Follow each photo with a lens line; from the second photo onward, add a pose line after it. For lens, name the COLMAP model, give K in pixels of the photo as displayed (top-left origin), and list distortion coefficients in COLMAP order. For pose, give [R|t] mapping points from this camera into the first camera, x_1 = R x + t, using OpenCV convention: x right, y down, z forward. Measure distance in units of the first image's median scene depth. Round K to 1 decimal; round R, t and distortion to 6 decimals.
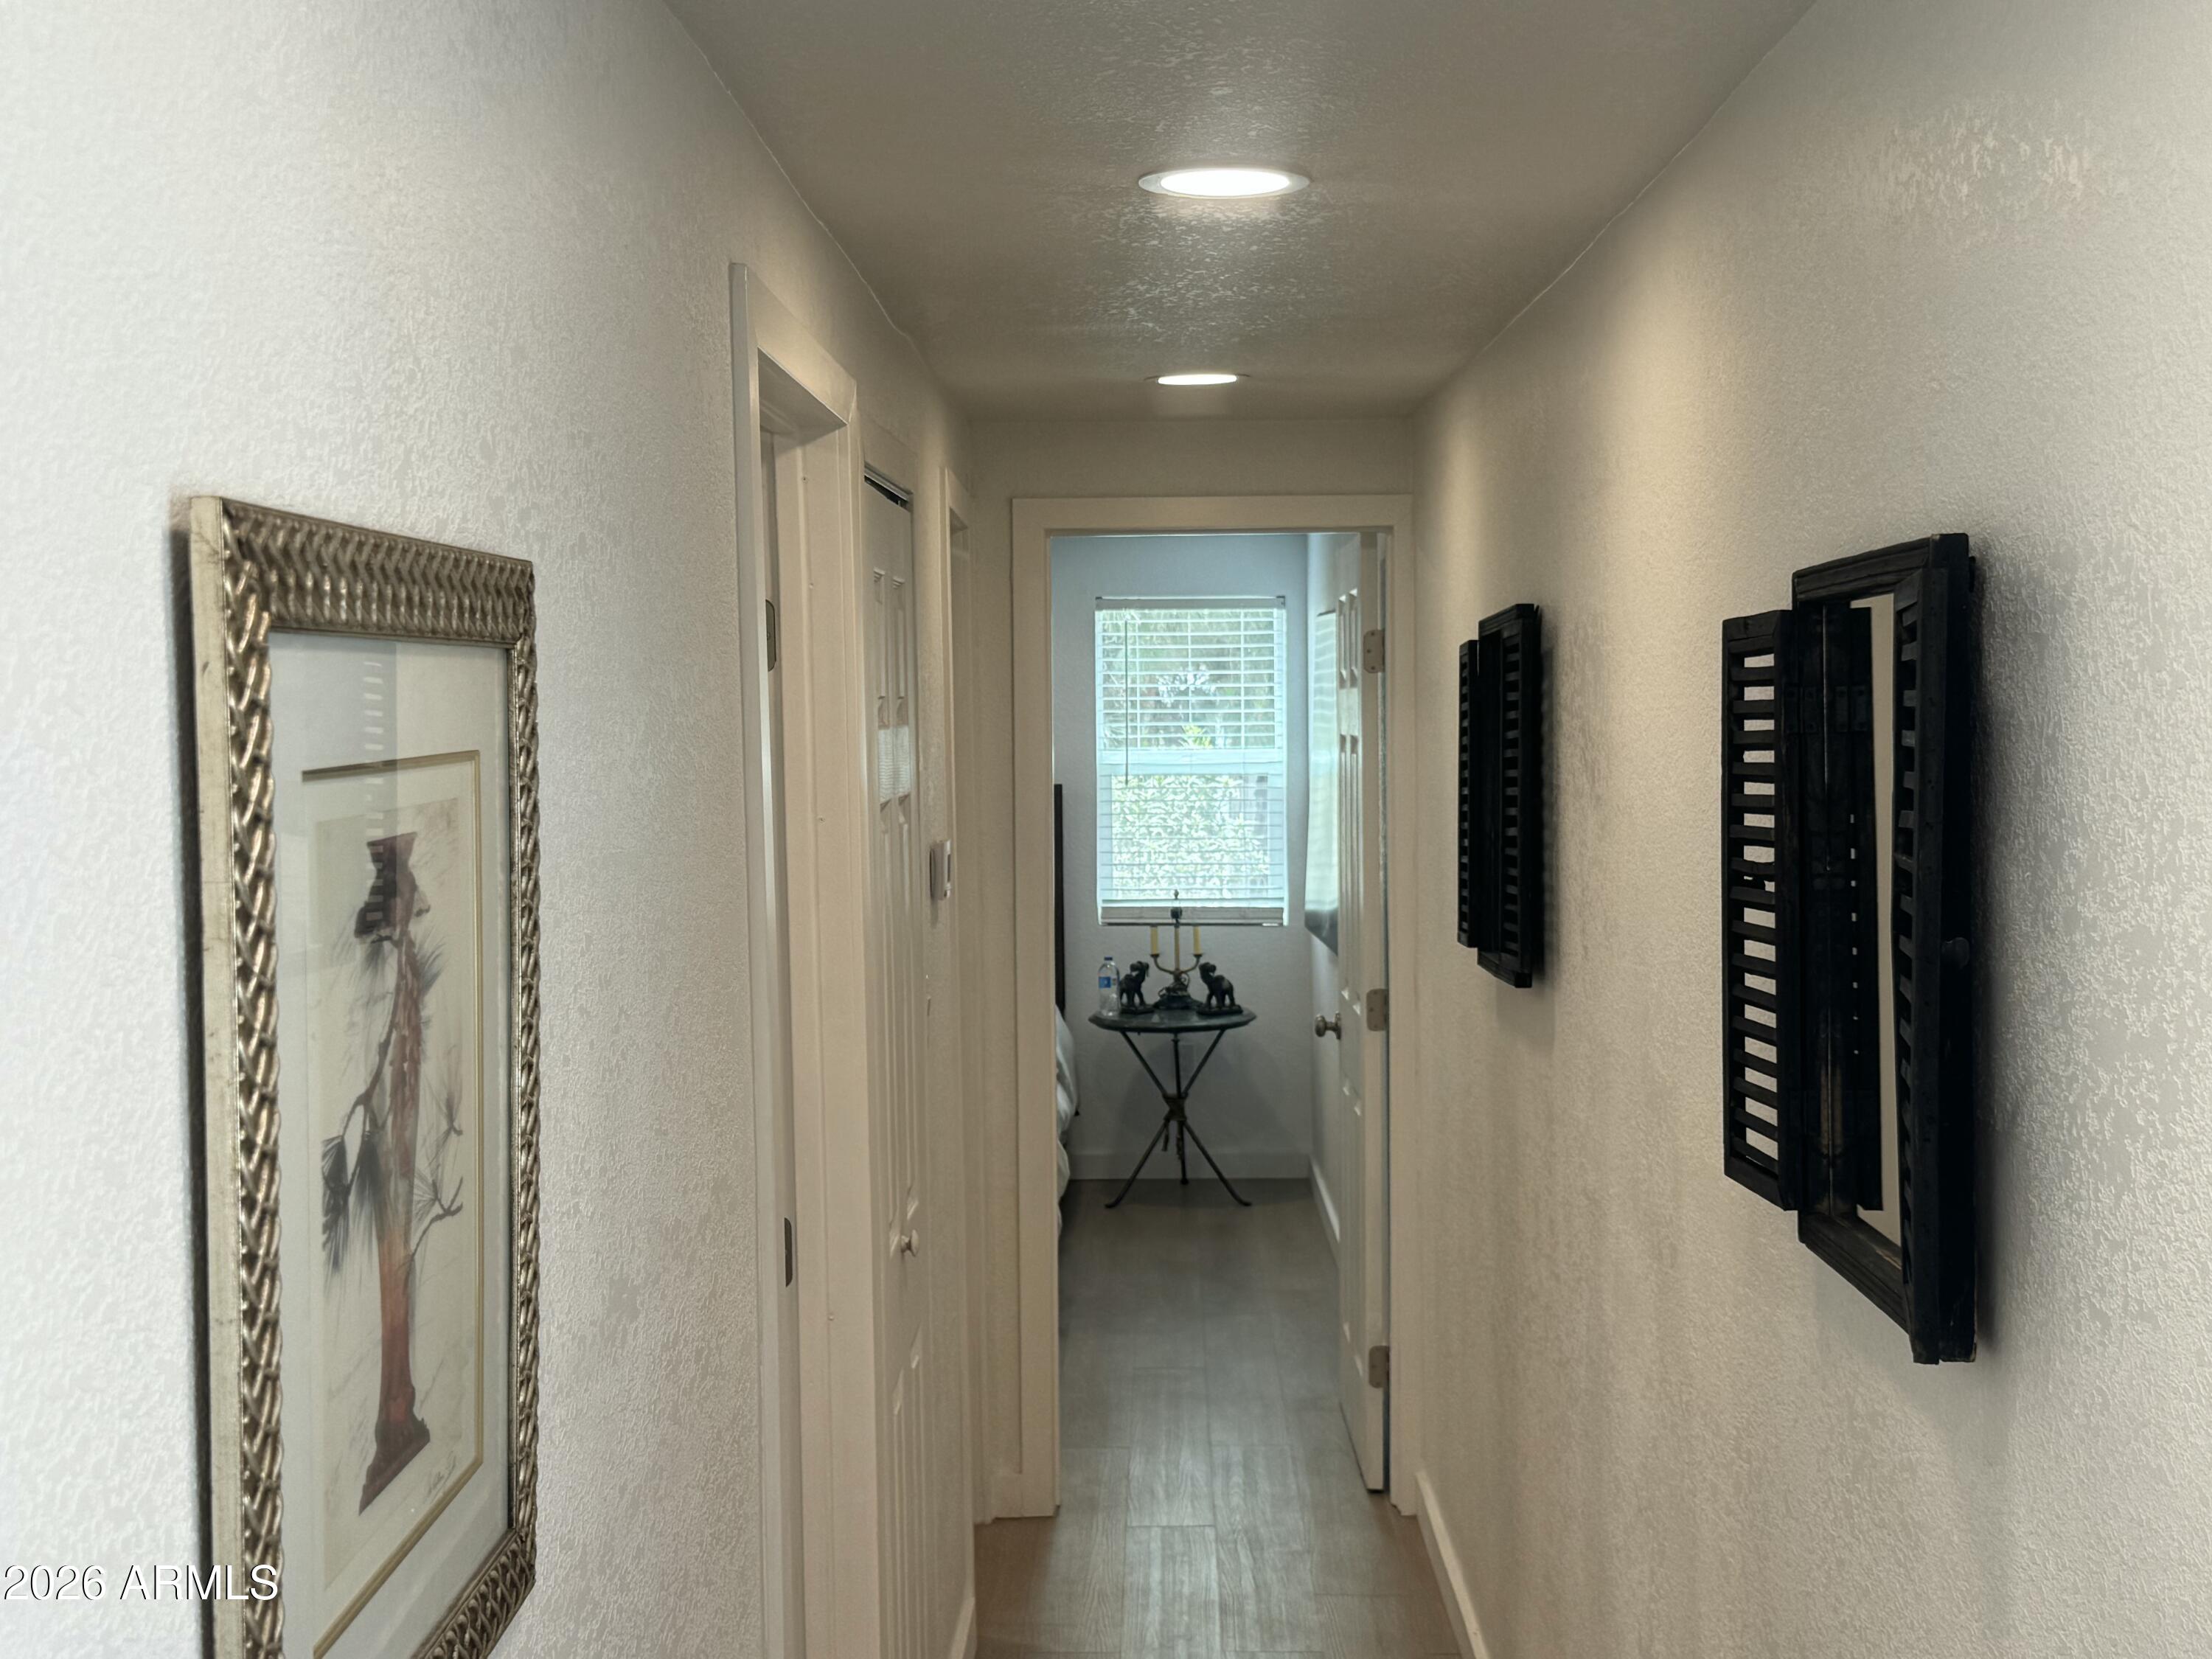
lens RADIAL K [[2648.9, 0, 1106.1], [0, 2648.9, 828.6], [0, 0, 1]] dist [0.017585, 0.000000]
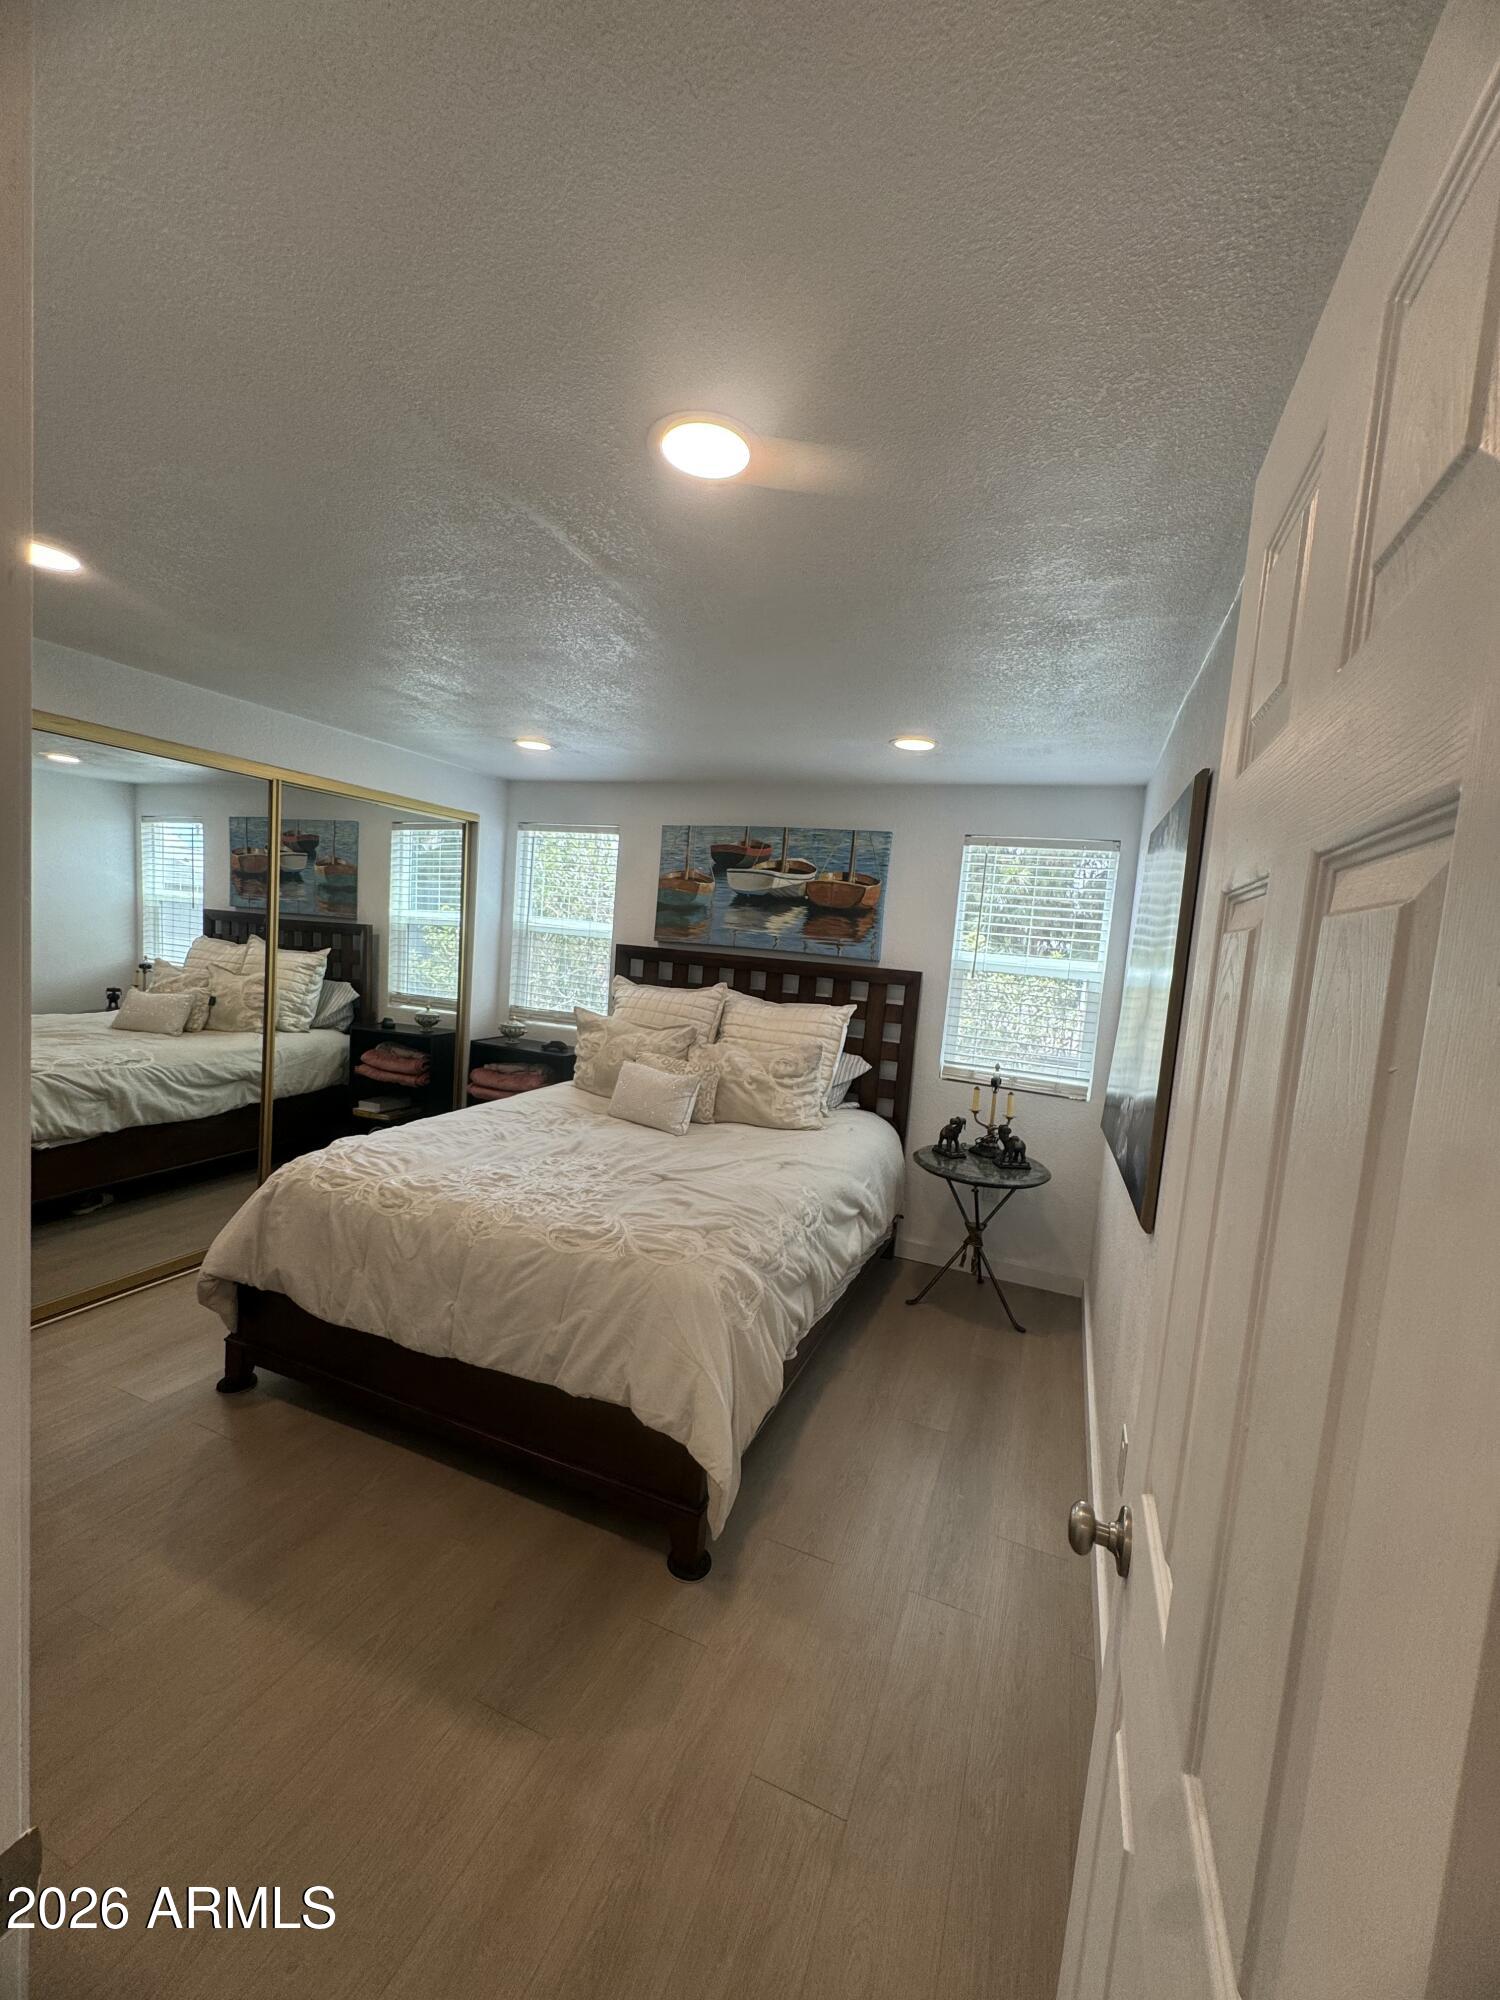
lens RADIAL K [[802.8, 0, 745.3], [0, 802.8, 994.3], [0, 0, 1]] dist [-0.000647, 0.000107]
pose [[0.932462, 0.119068, -0.341083, 0.040892], [-0.111638, 0.992886, 0.041406, -0.012206], [0.343586, -0.000532, 0.939121, 0.595429]]
